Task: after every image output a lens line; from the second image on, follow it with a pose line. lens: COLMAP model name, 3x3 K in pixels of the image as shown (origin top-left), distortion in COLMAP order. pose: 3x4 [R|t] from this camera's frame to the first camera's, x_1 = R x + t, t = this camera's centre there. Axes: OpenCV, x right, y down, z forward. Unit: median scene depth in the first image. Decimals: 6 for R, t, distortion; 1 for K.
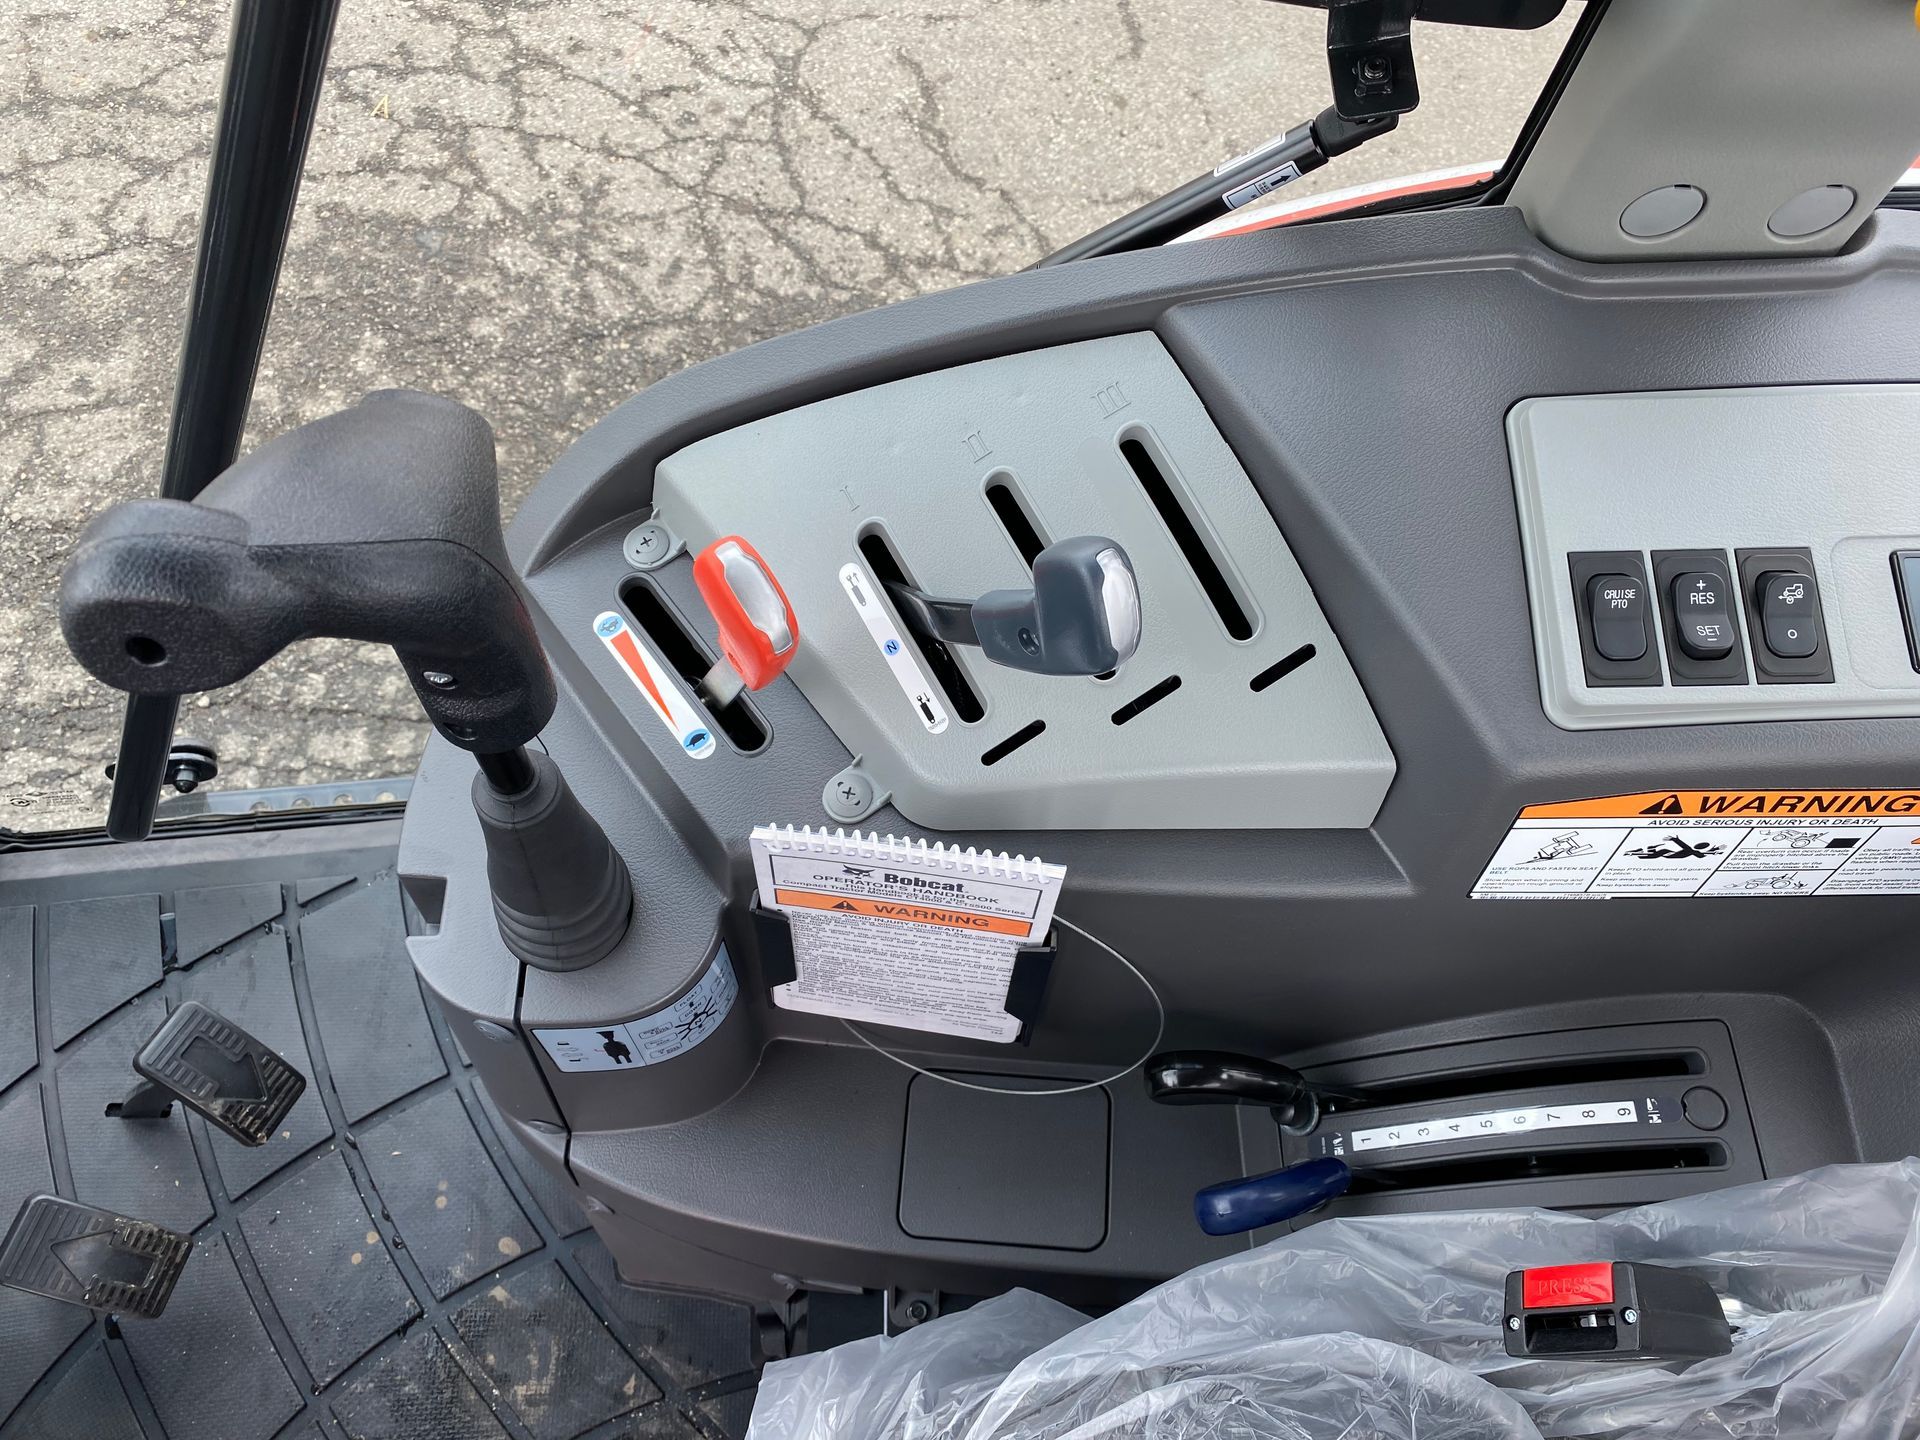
lens RADIAL K [[1462.0, 0, 947.2], [0, 1462.0, 716.1], [0, 0, 1]] dist [0.031332, -0.027887]
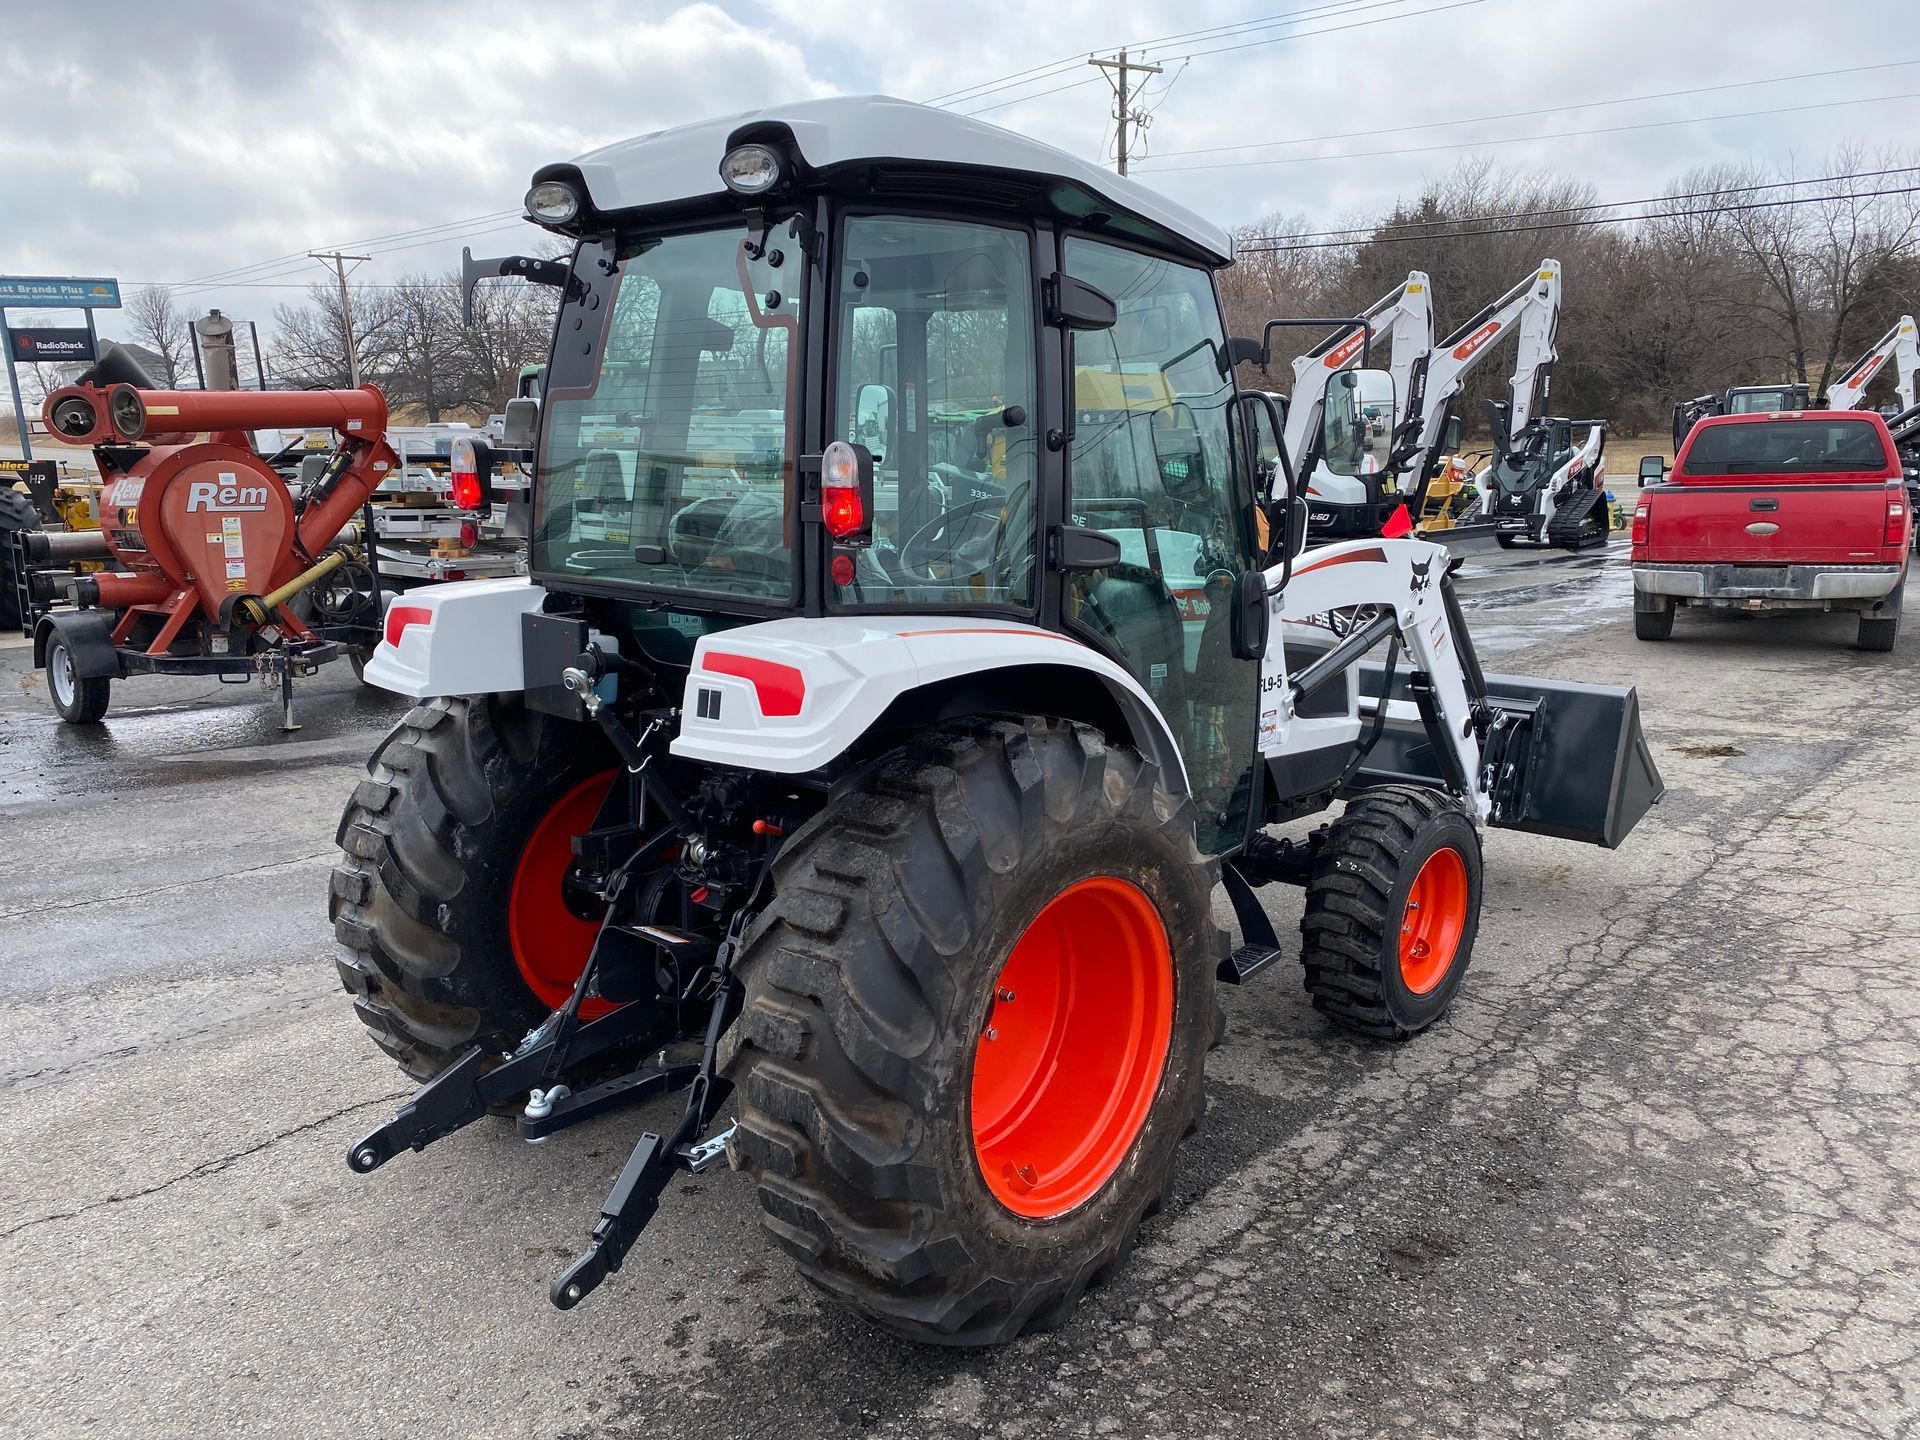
lens RADIAL K [[1462.0, 0, 946.1], [0, 1462.0, 724.1], [0, 0, 1]] dist [0.031332, -0.027887]
pose [[-0.666184, 0.013980, -0.745657, 1.178346], [-0.704778, 0.315179, 0.635571, -0.837147], [0.243901, 0.948929, -0.200115, 0.614879]]
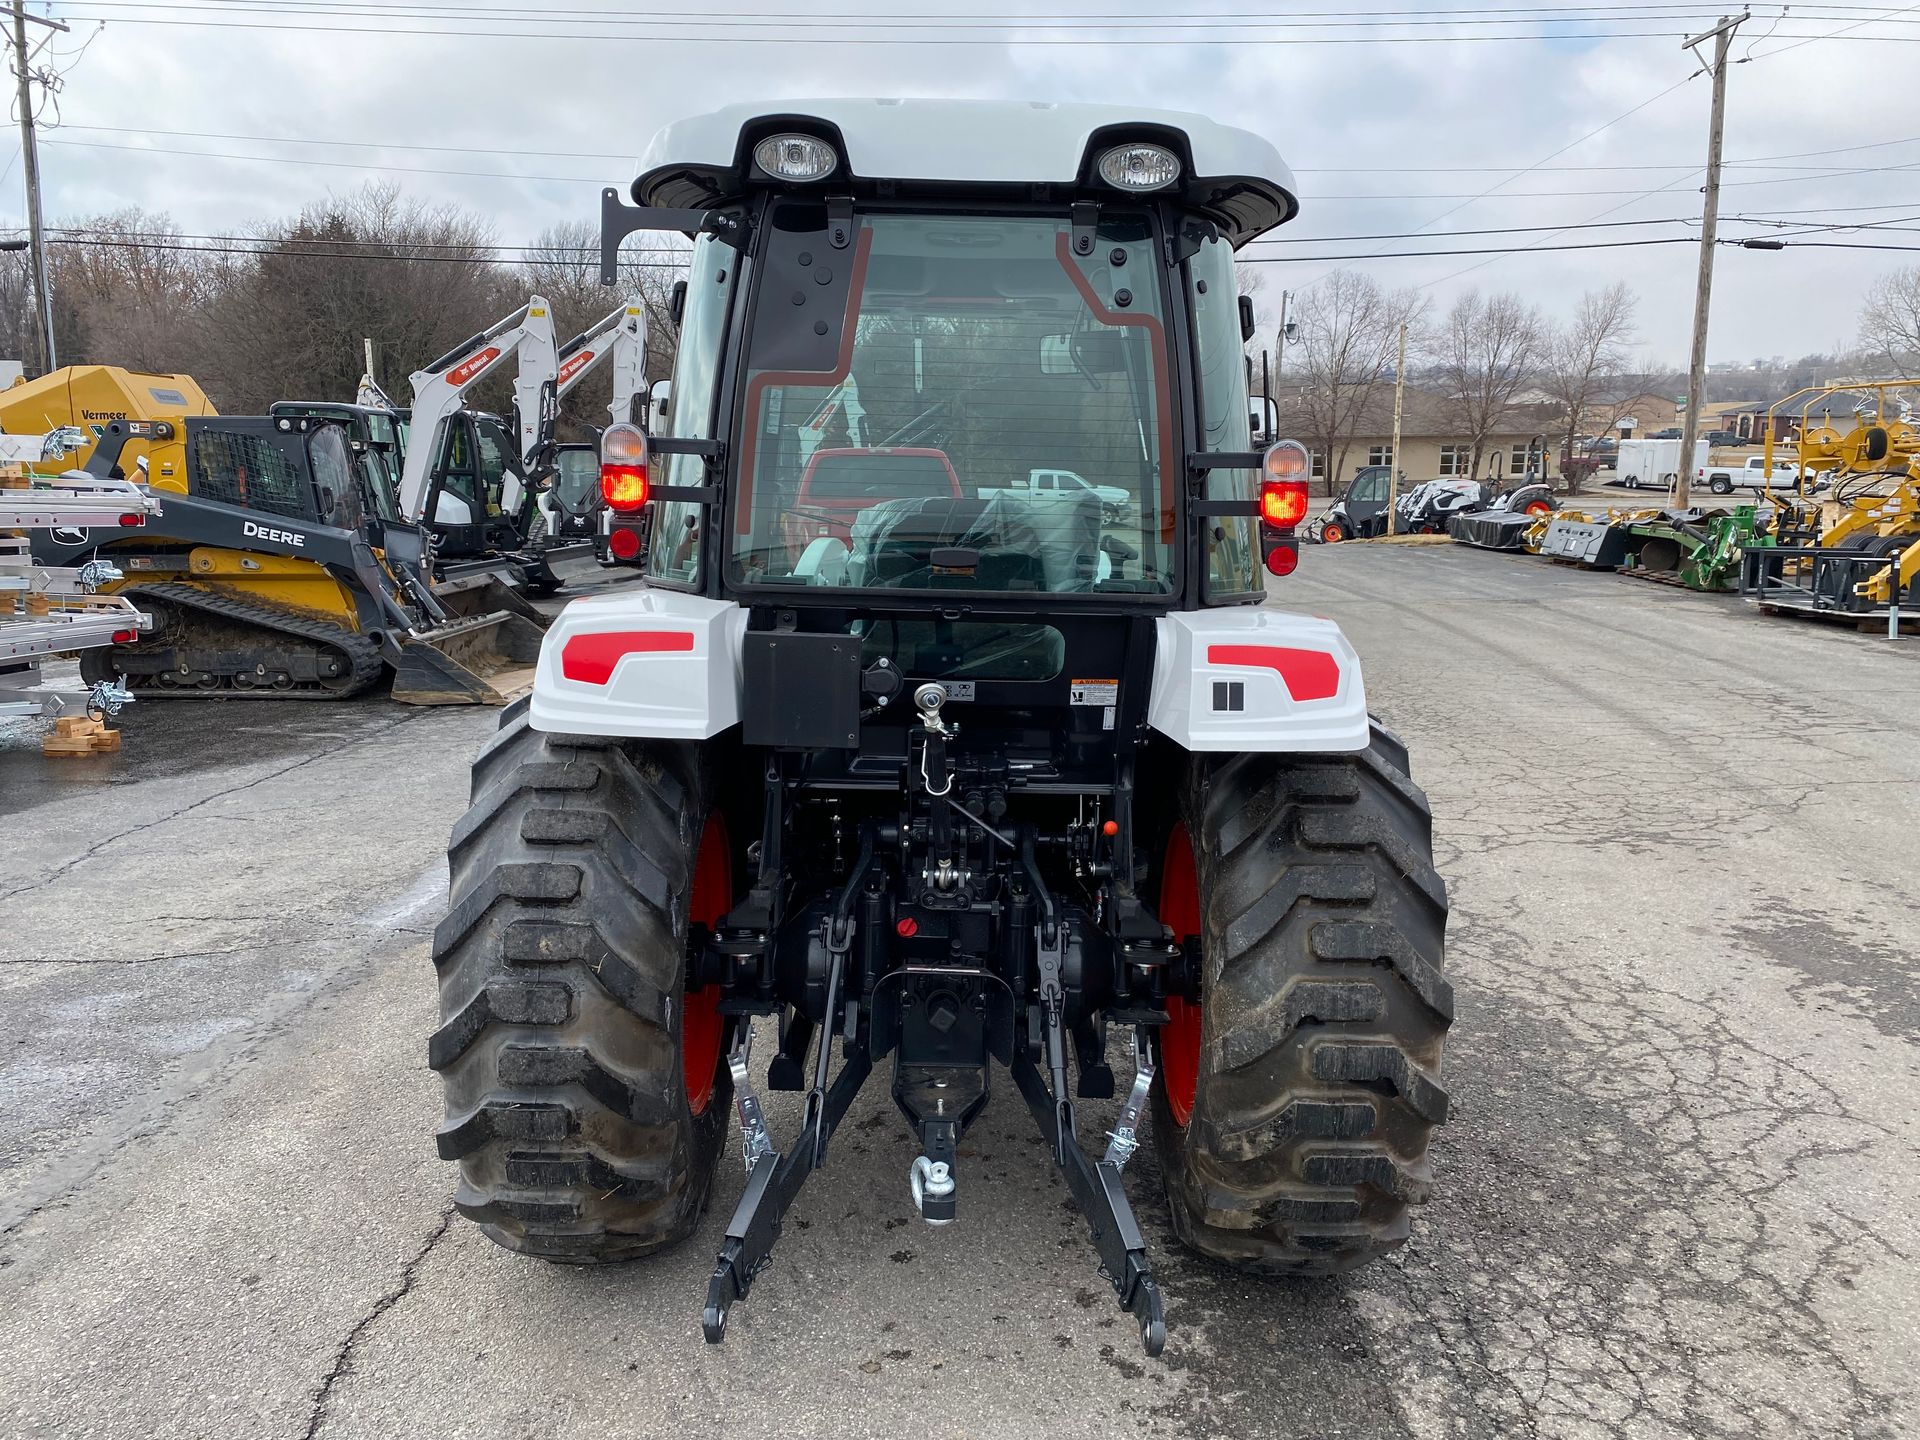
lens RADIAL K [[1462.0, 0, 963.7], [0, 1462.0, 706.4], [0, 0, 1]] dist [0.031332, -0.027887]
pose [[-0.012948, 0.026431, -0.999567, 1.599320], [-0.910958, 0.411874, 0.022692, 0.178169], [0.412295, 0.910858, 0.018744, 0.226830]]
